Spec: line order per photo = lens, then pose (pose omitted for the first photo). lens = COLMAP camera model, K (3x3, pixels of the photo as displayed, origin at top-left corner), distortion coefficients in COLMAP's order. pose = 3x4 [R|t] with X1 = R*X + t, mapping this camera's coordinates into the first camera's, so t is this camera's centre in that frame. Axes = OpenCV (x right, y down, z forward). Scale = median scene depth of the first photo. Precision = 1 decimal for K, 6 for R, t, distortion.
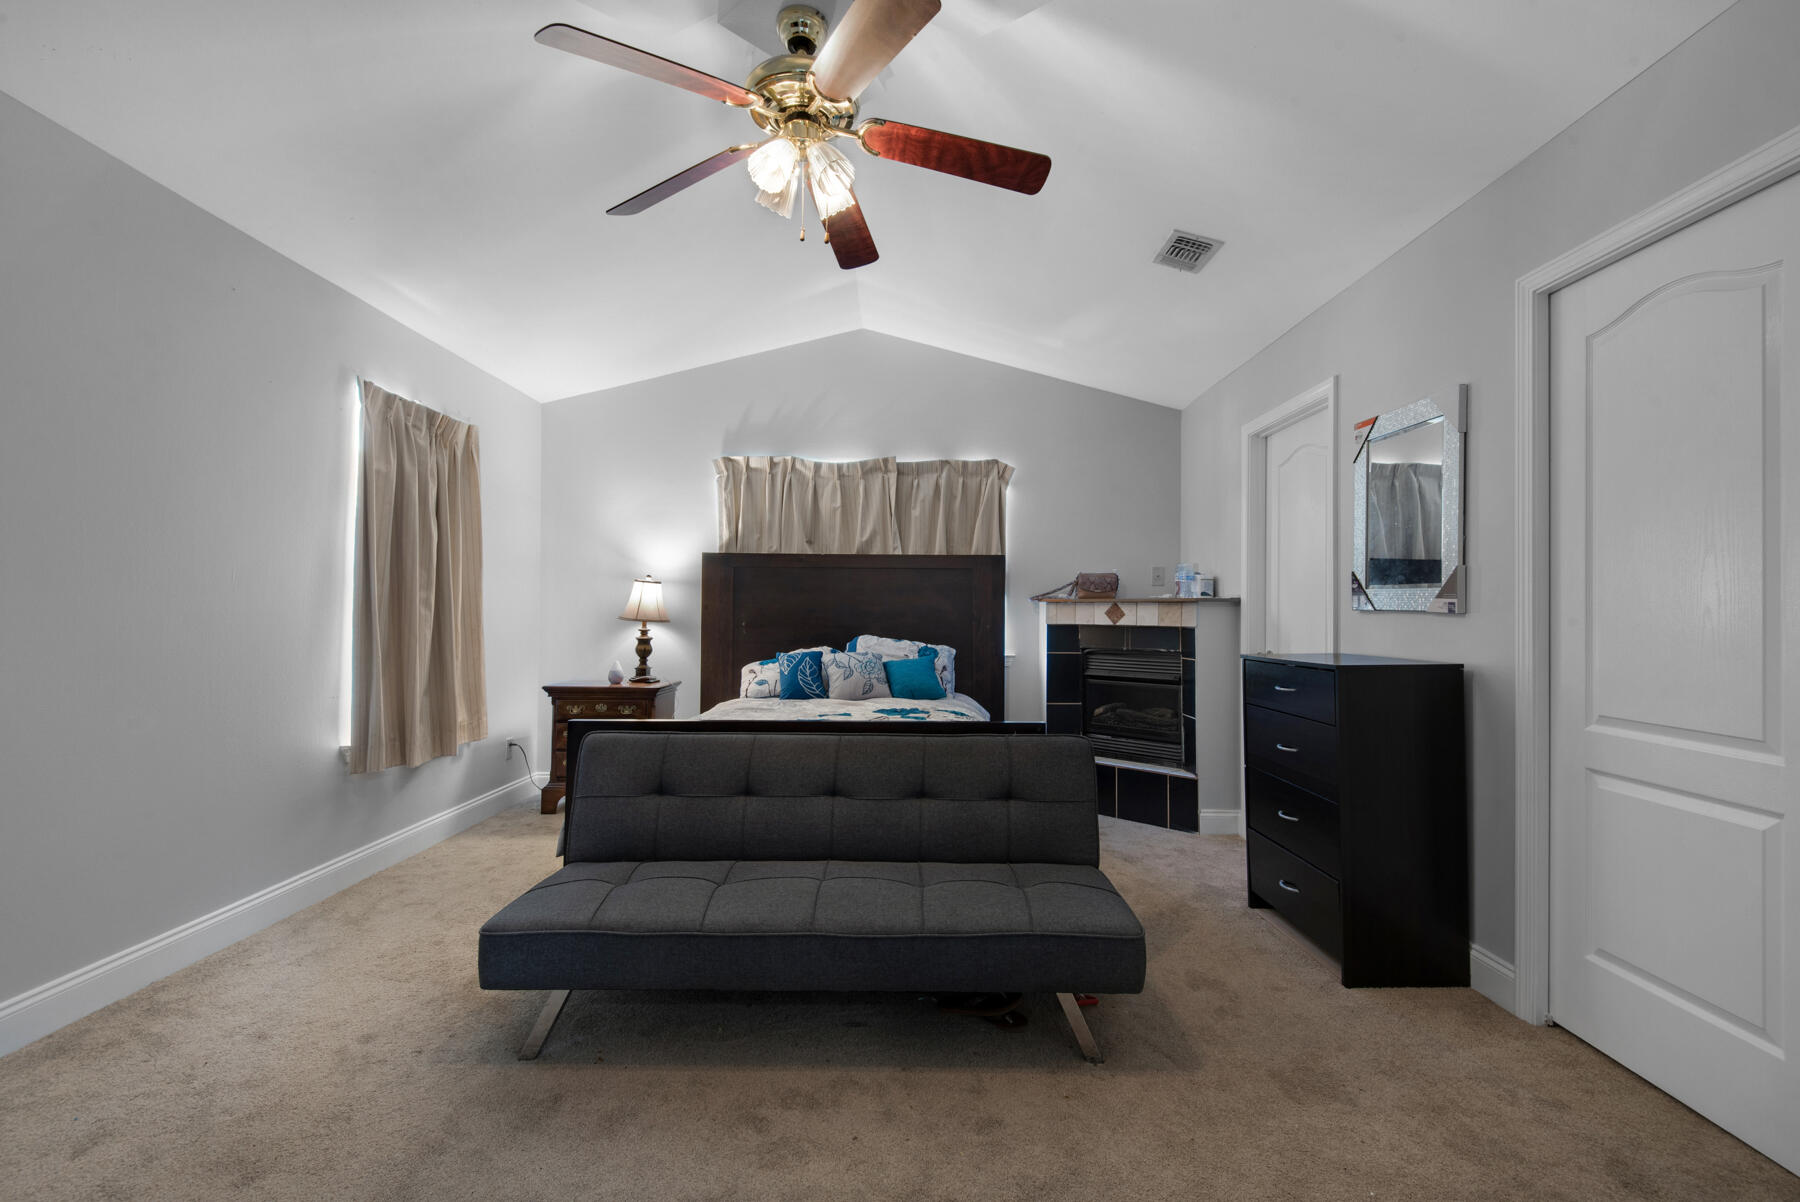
lens RADIAL K [[812.7, 0, 909.3], [0, 812.7, 584.9], [0, 0, 1]] dist [0.016271, -0.013605]
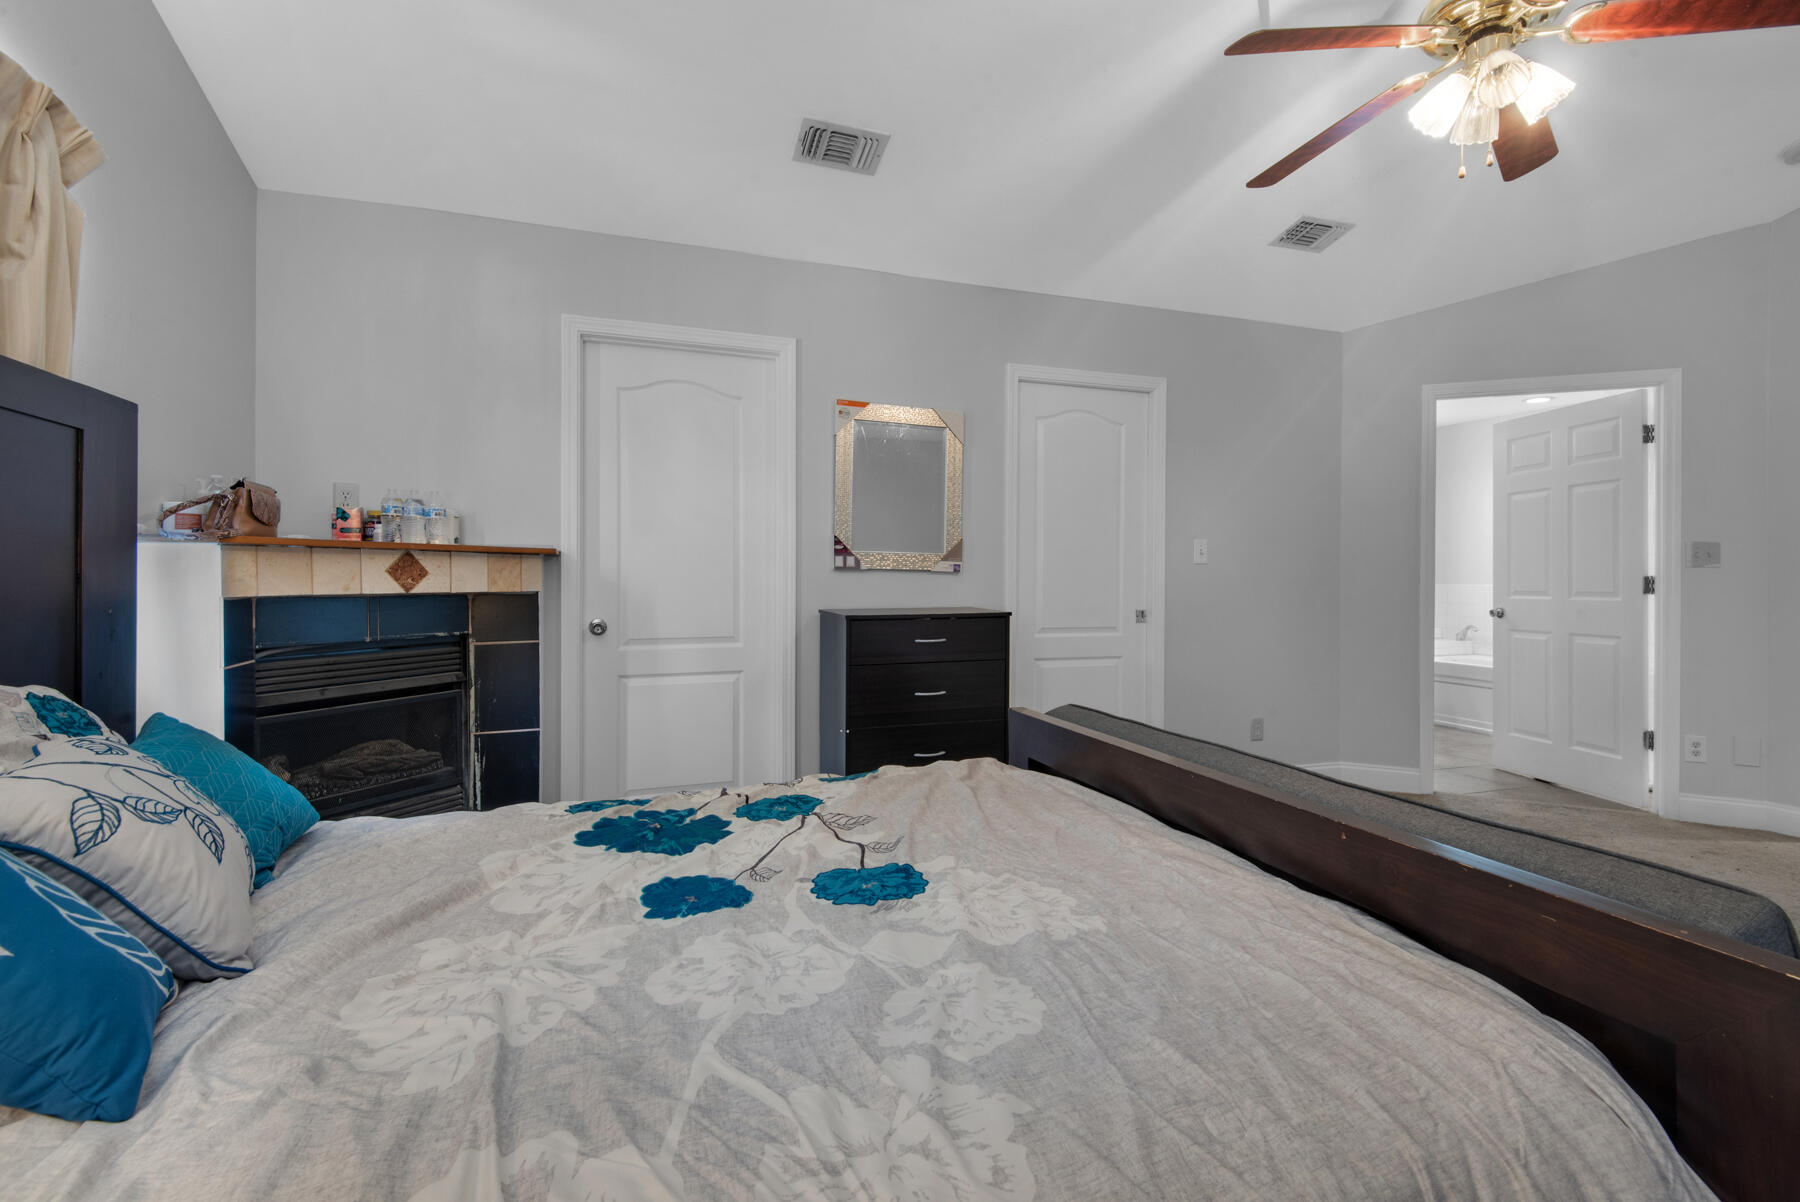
lens RADIAL K [[812.7, 0, 909.3], [0, 812.7, 584.9], [0, 0, 1]] dist [0.016271, -0.013605]
pose [[-0.335720, -0.011577, 0.941891, -0.325882], [-0.032382, 0.999475, 0.000742, 0.030272], [-0.941405, -0.030251, -0.335918, 0.802340]]
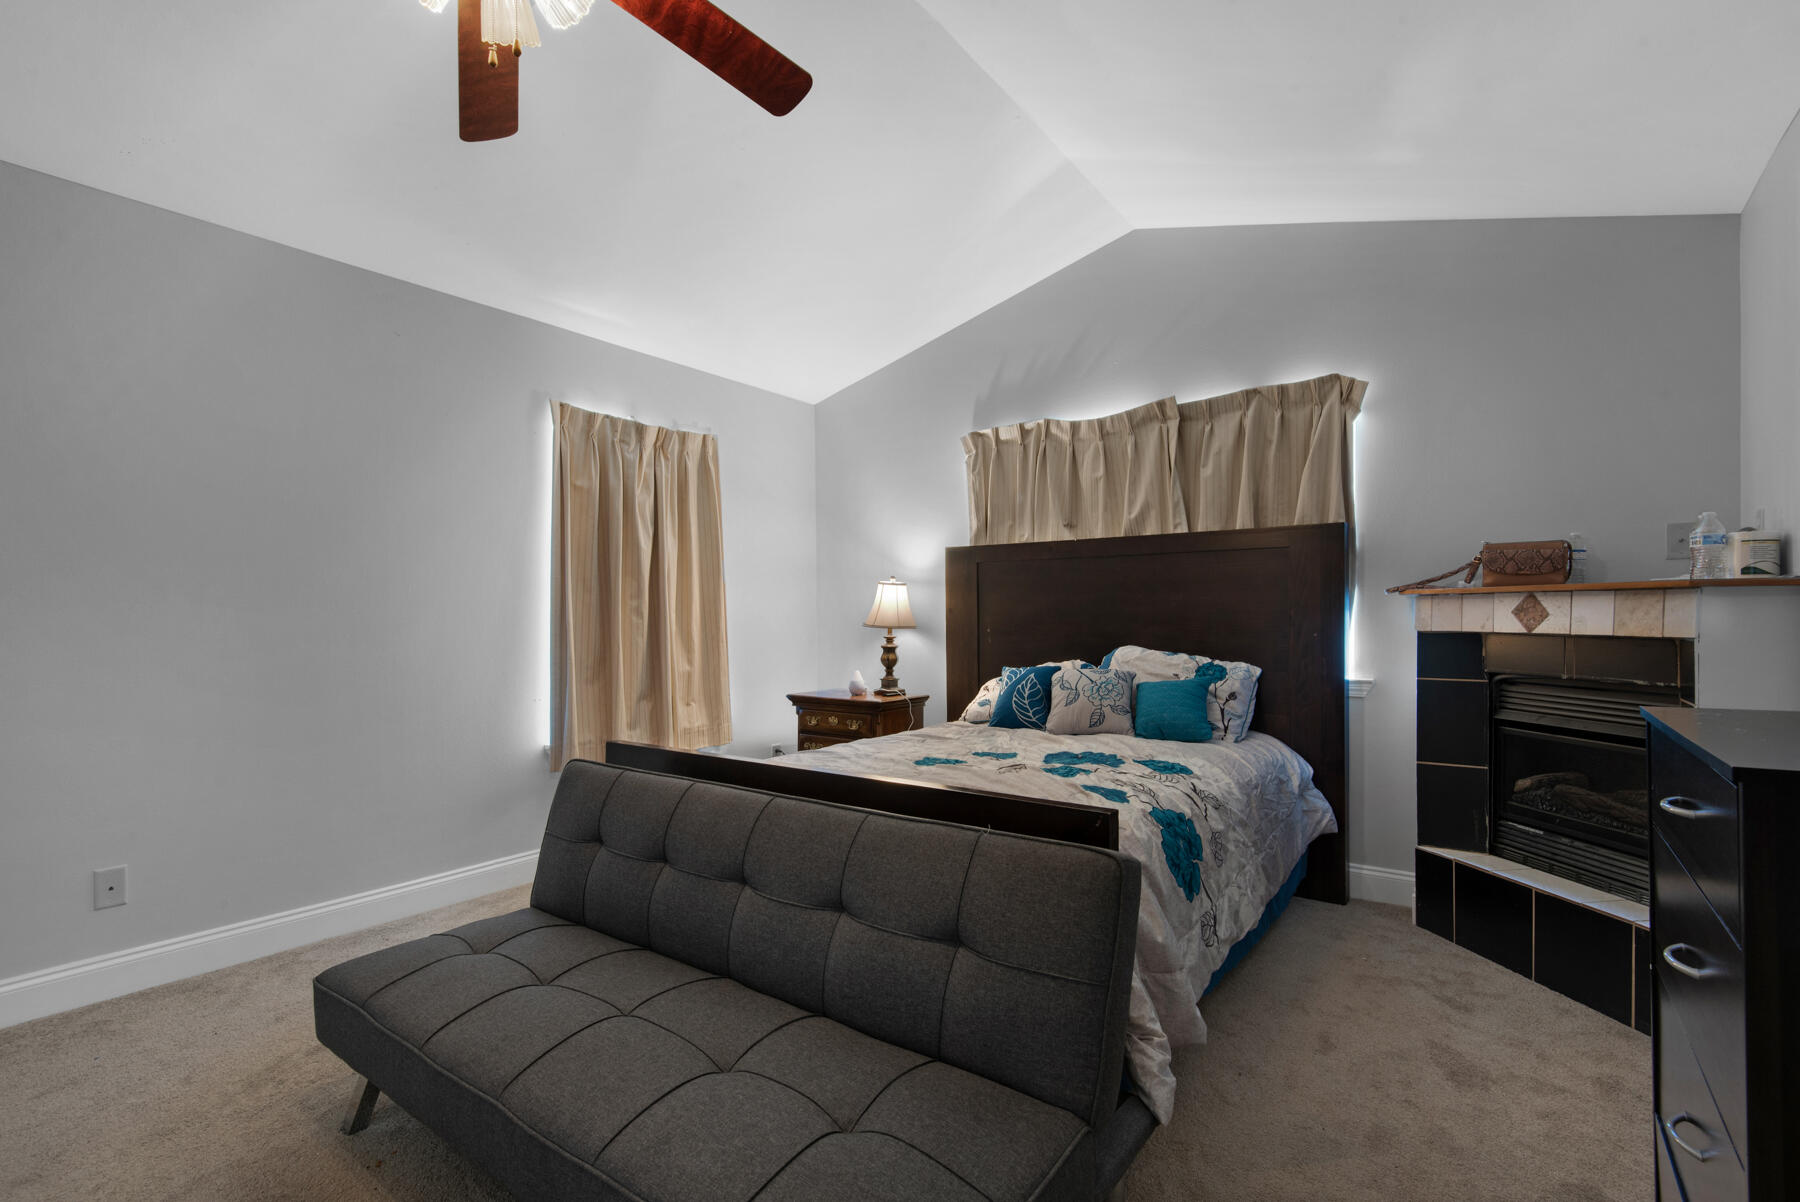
lens RADIAL K [[826.9, 0, 901.0], [0, 826.9, 612.5], [0, 0, 1]] dist [0.014713, -0.000495]
pose [[0.800275, -0.013067, -0.599491, 0.229738], [0.032022, 0.999267, 0.020966, 0.009104], [0.598778, -0.035975, 0.800107, 0.272427]]
